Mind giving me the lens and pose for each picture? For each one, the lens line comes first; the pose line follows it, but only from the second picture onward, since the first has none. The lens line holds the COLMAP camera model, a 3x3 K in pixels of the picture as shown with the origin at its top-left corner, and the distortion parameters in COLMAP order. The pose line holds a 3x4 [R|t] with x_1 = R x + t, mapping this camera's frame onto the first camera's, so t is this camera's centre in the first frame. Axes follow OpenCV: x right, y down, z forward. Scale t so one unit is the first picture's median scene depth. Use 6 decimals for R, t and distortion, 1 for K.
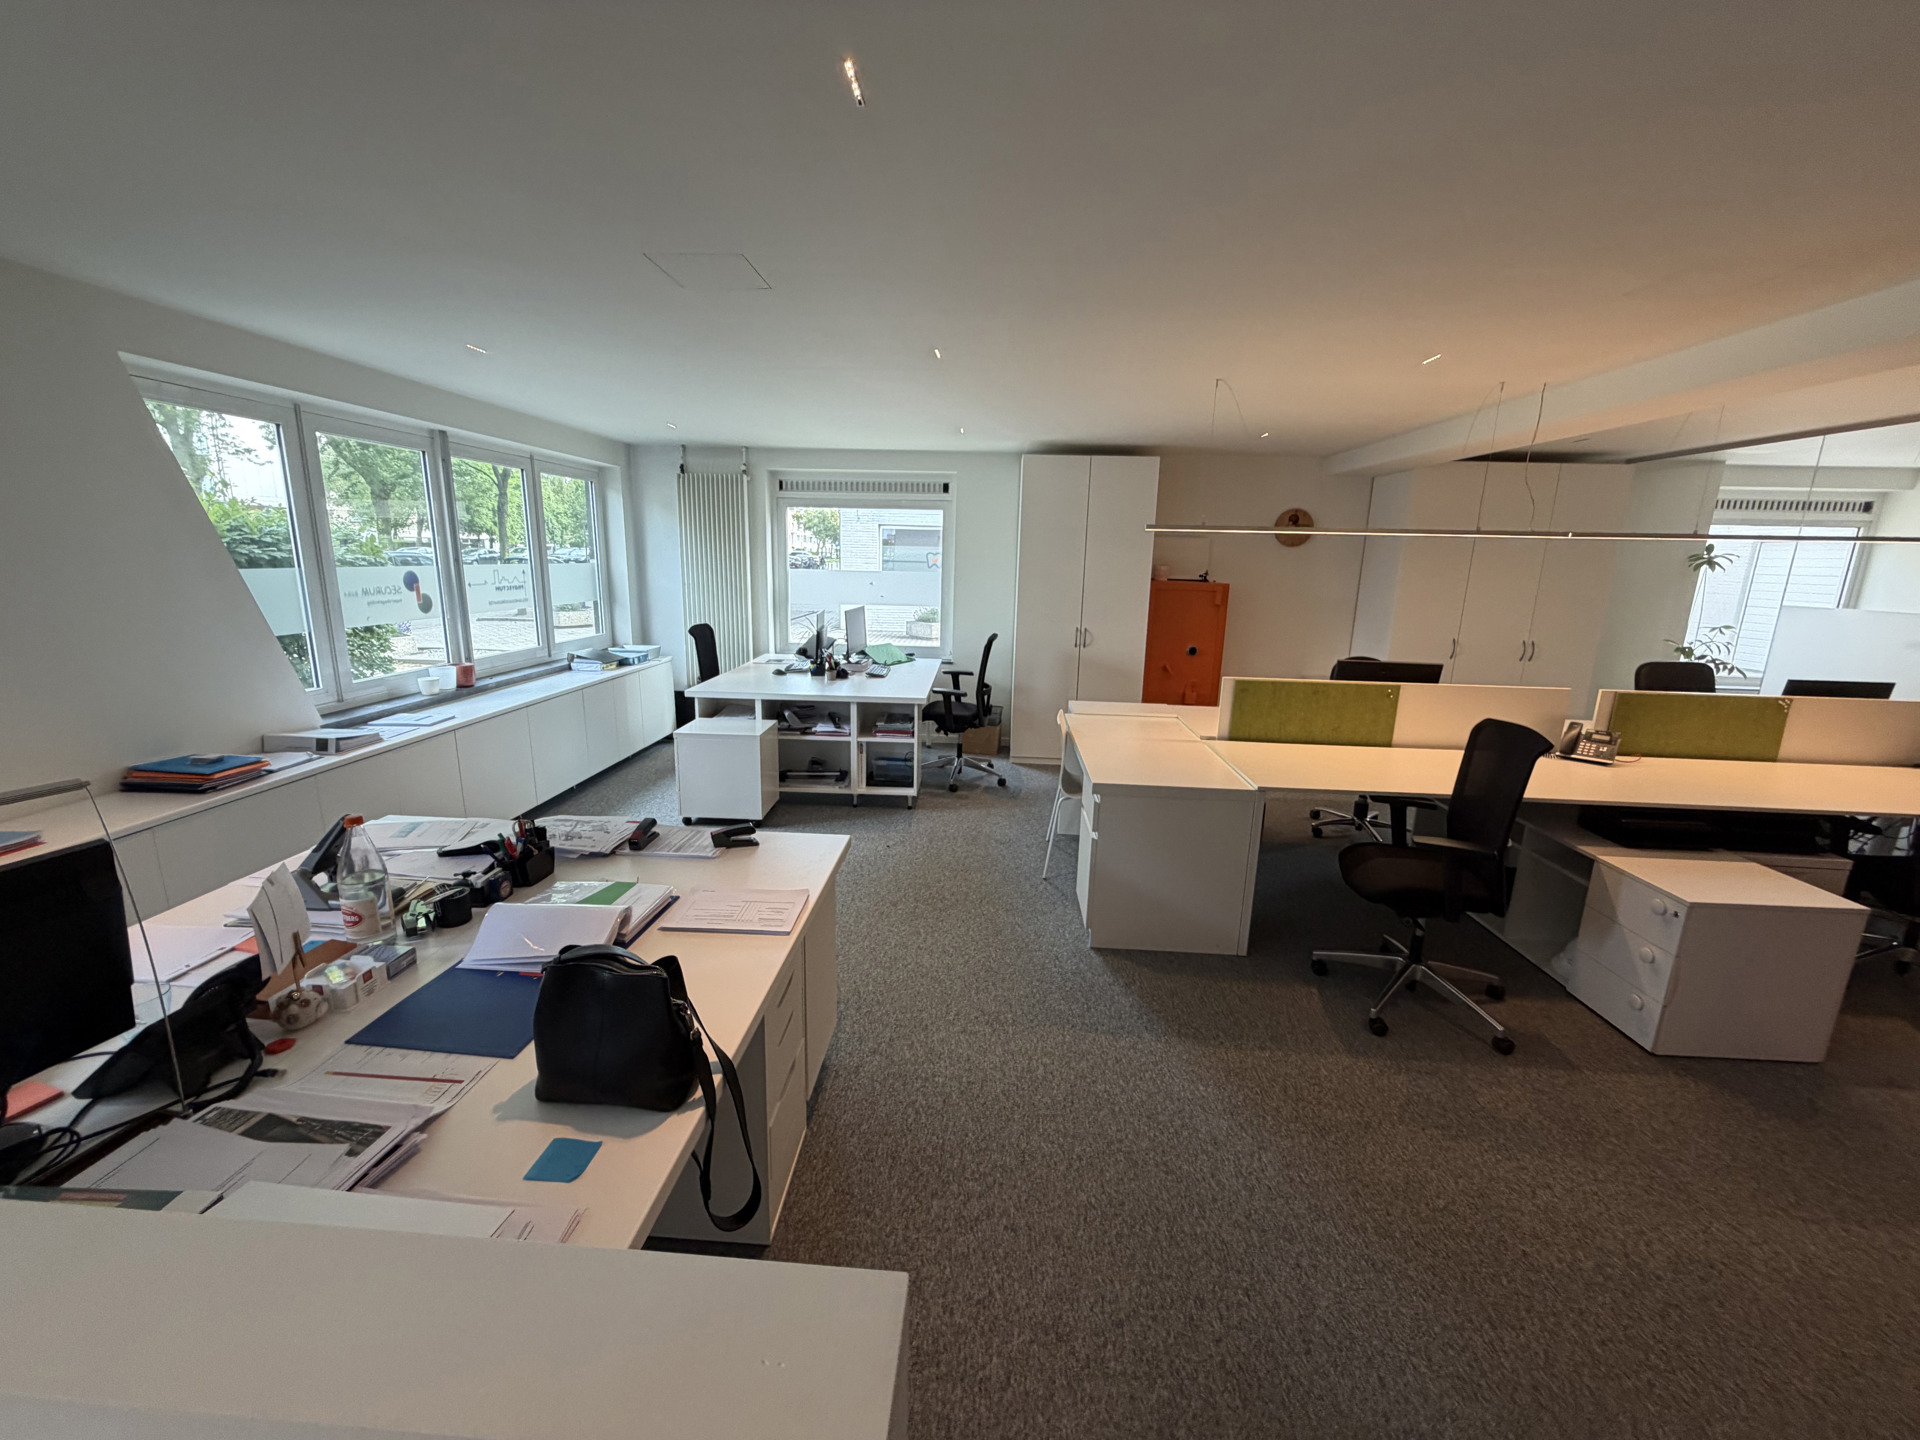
lens RADIAL K [[763.4, 0, 953.5], [0, 763.4, 719.6], [0, 0, 1]] dist [-0.000580, -0.000098]
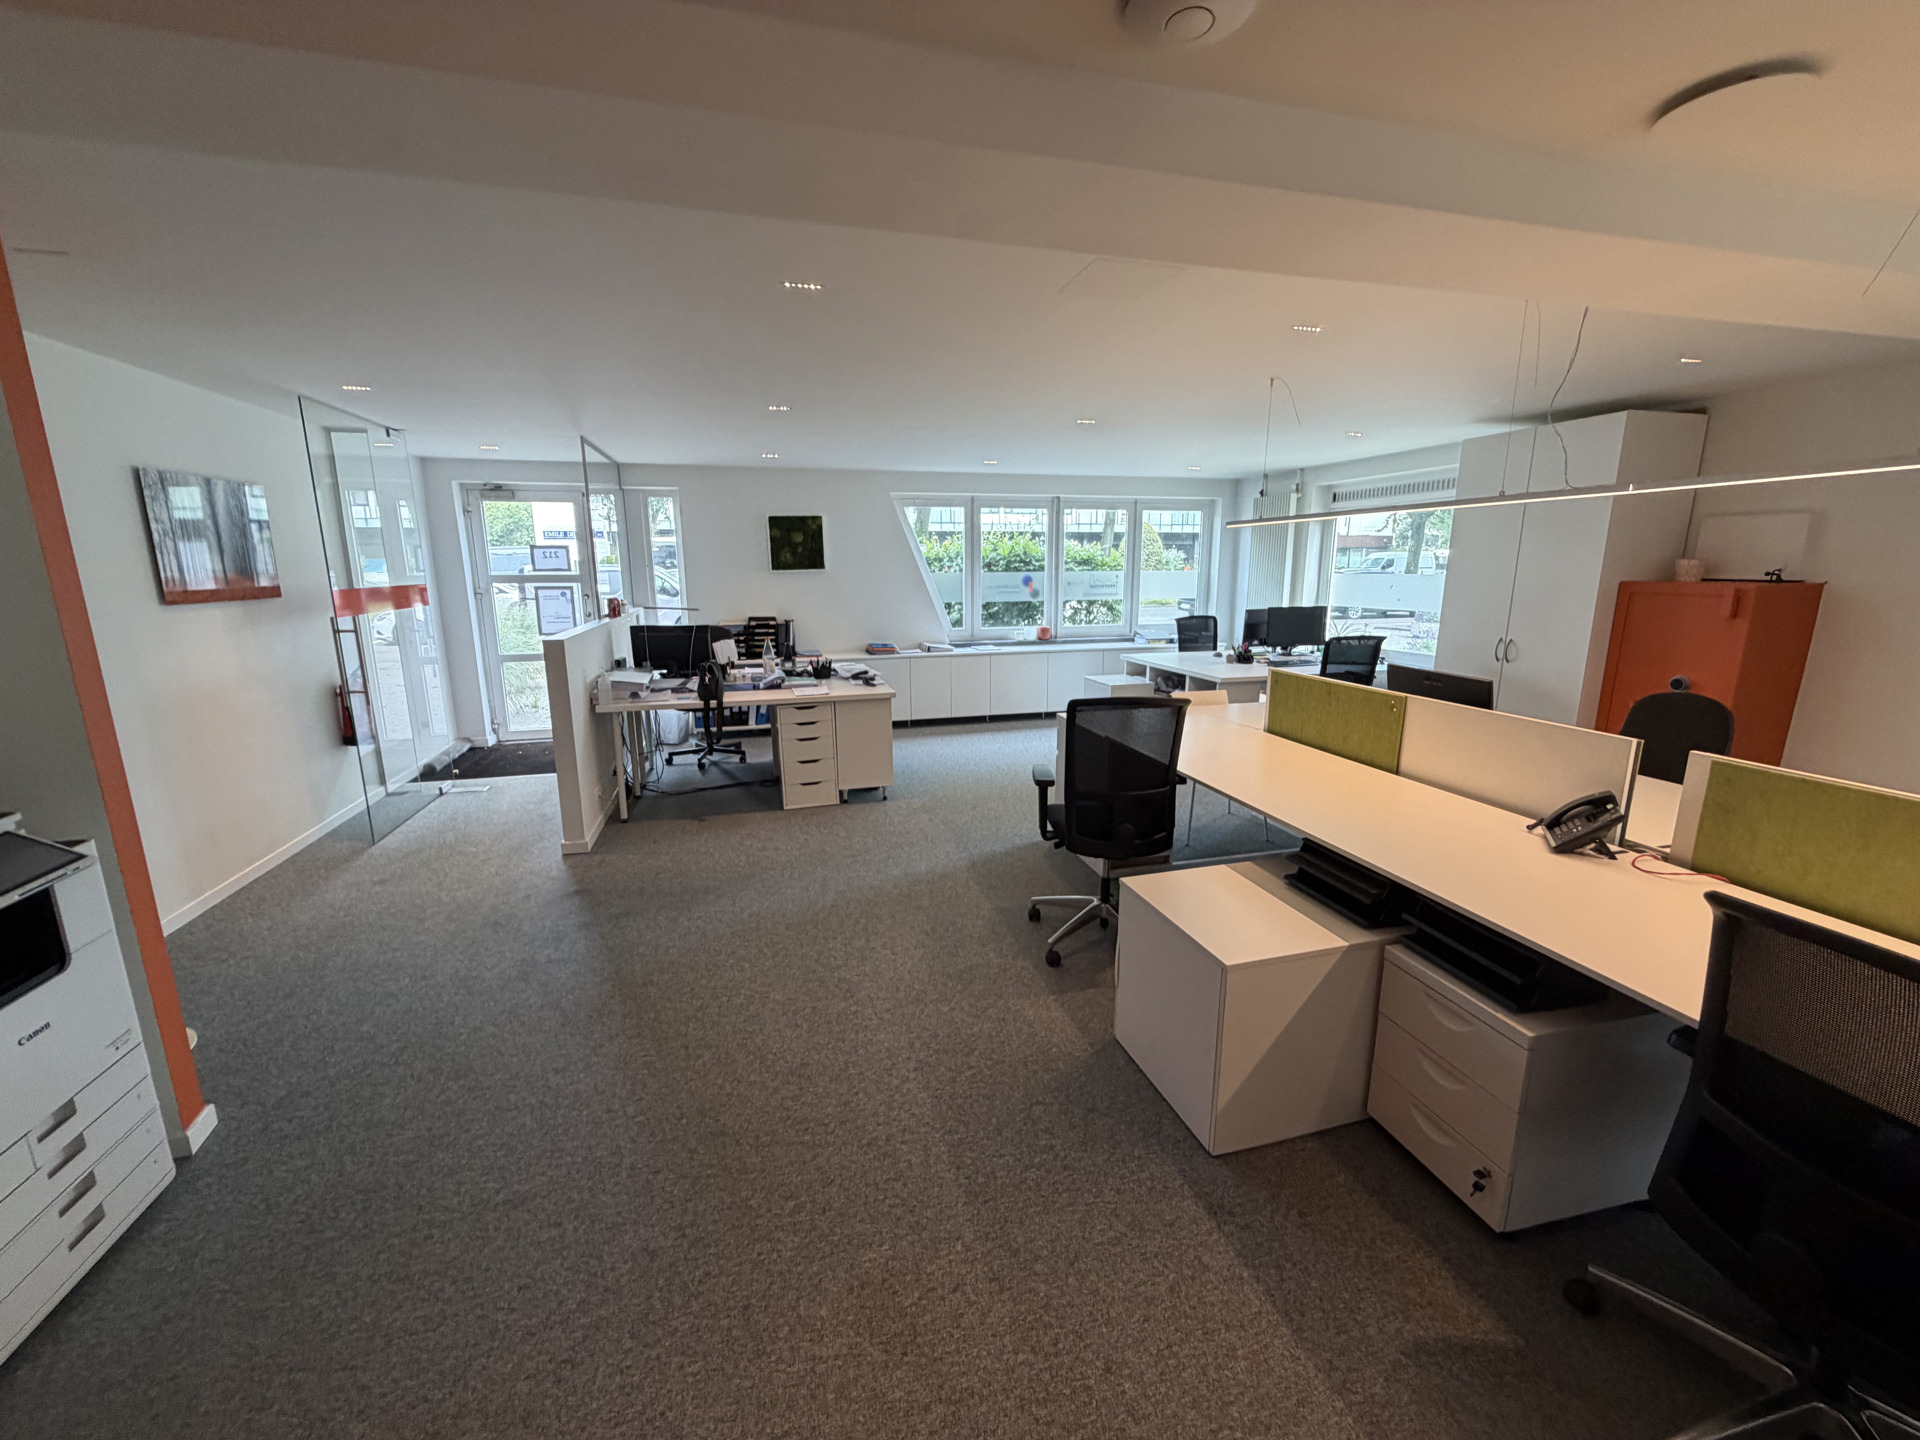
lens RADIAL K [[763.4, 0, 953.5], [0, 763.4, 719.6], [0, 0, 1]] dist [-0.000580, -0.000098]
pose [[0.314277, 0.165569, -0.934782, 1.022993], [-0.189106, 0.975858, 0.109266, -0.017172], [0.930306, 0.142433, 0.338000, 0.247973]]
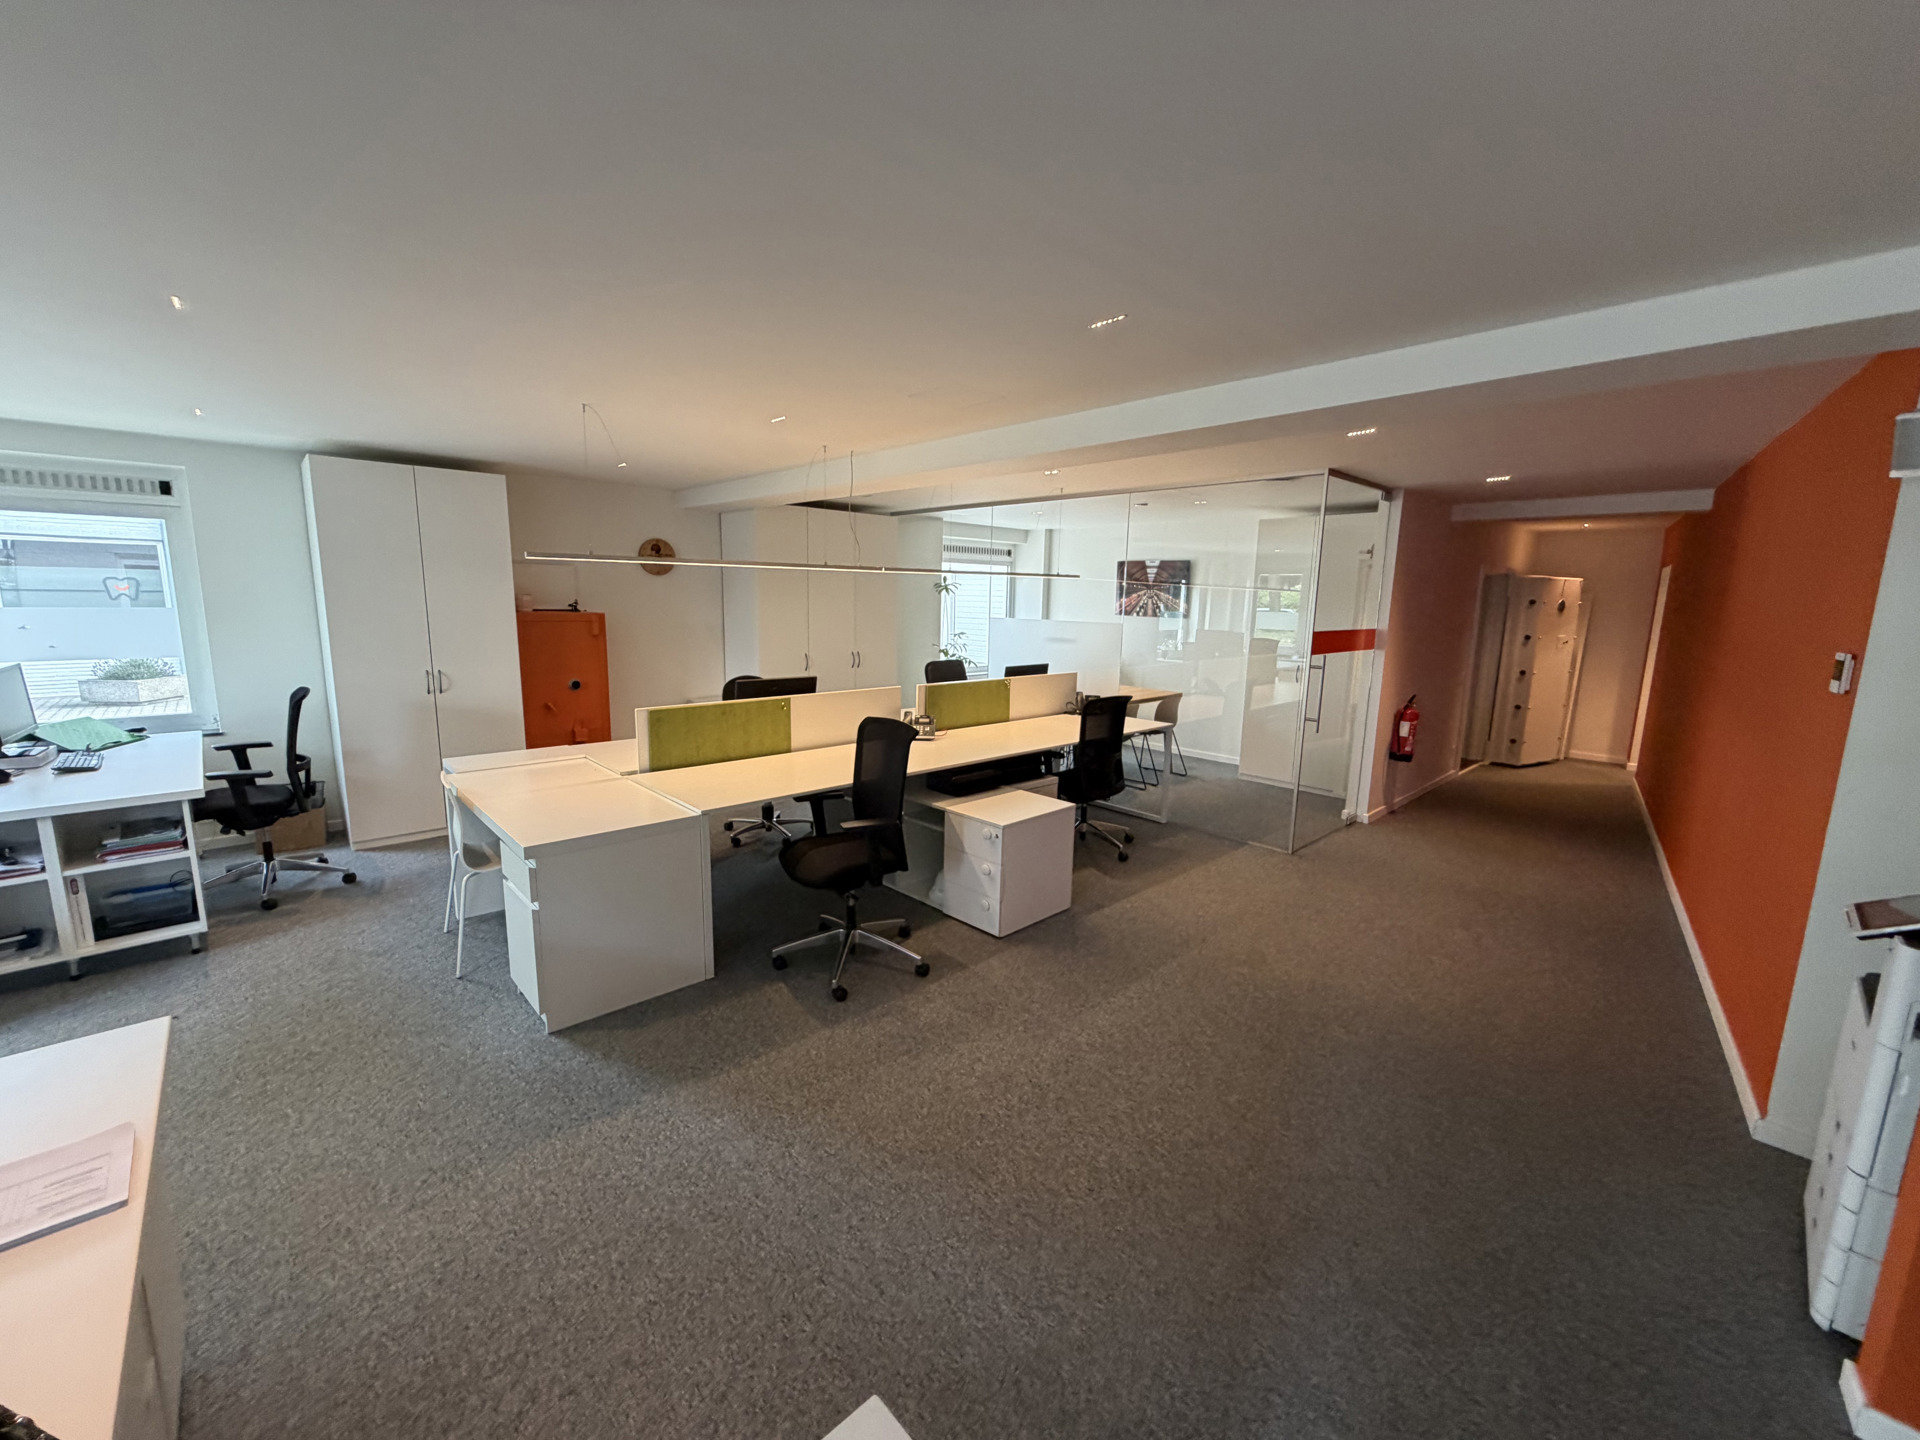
lens RADIAL K [[763.4, 0, 953.5], [0, 763.4, 719.6], [0, 0, 1]] dist [-0.000580, -0.000098]
pose [[0.687813, -0.127348, 0.714629, -0.059436], [0.150553, 0.988110, 0.031179, -0.010020], [-0.710103, 0.086144, 0.698808, 0.023843]]
